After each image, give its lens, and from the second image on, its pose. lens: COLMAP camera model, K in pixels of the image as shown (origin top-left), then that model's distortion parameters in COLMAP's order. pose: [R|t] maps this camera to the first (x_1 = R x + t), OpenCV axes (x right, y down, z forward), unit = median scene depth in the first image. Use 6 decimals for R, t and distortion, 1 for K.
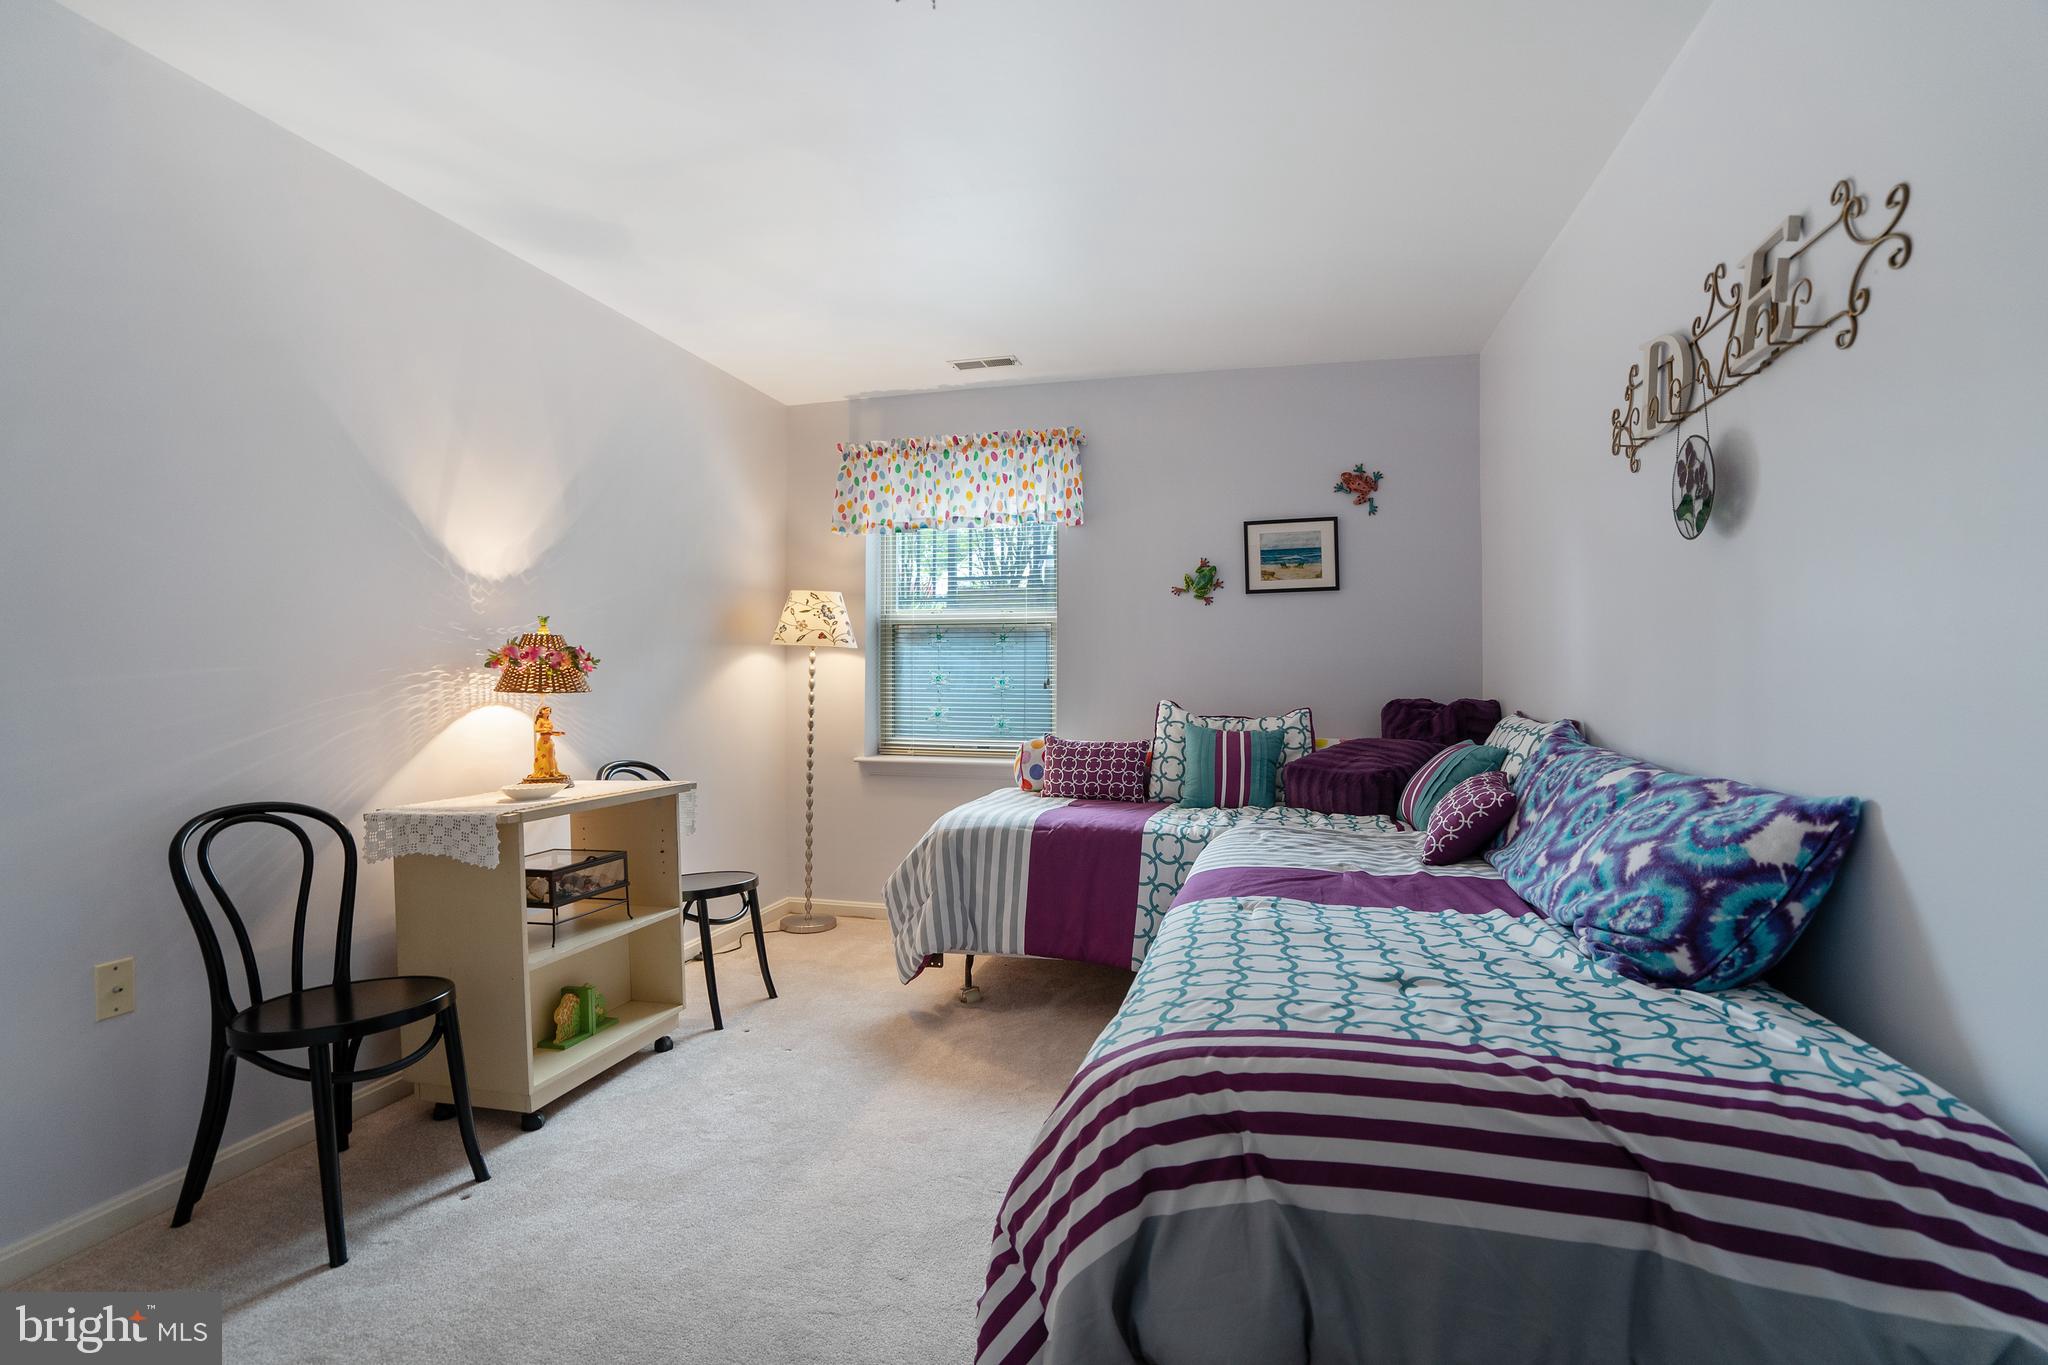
lens RADIAL K [[969.1, 0, 1022.5], [0, 969.1, 698.8], [0, 0, 1]] dist [-0.065125, 0.026391]
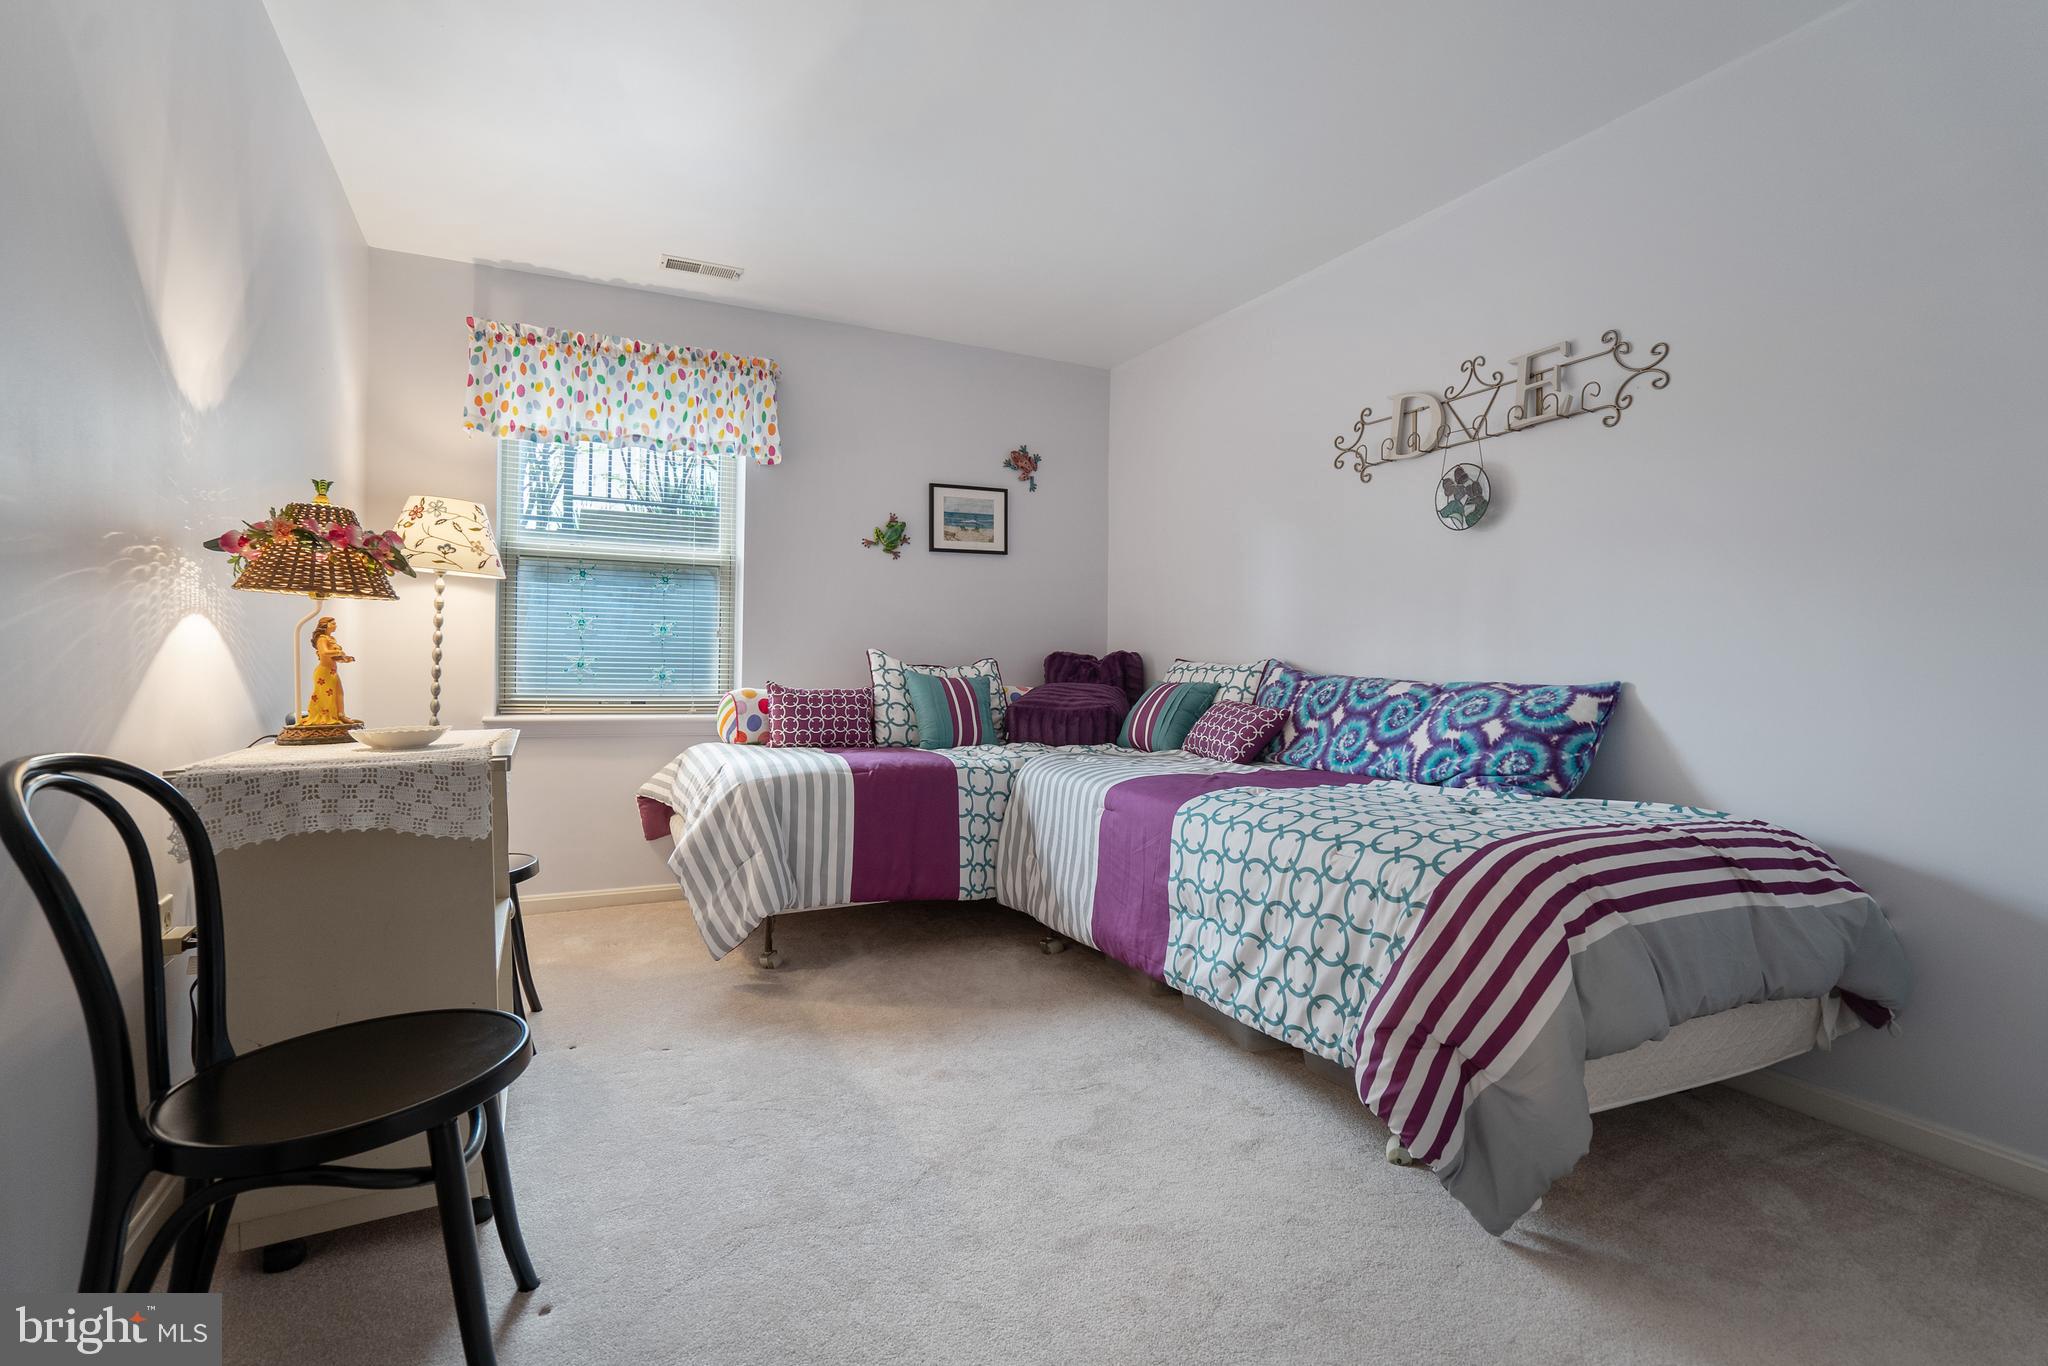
lens RADIAL K [[971.0, 0, 1024.5], [0, 971.0, 685.1], [0, 0, 1]] dist [-0.046430, 0.028704]
pose [[0.756624, -0.001449, 0.653849, -0.407150], [0.000618, 0.999999, 0.001500, 0.038800], [-0.653850, -0.000731, 0.756624, 0.129361]]
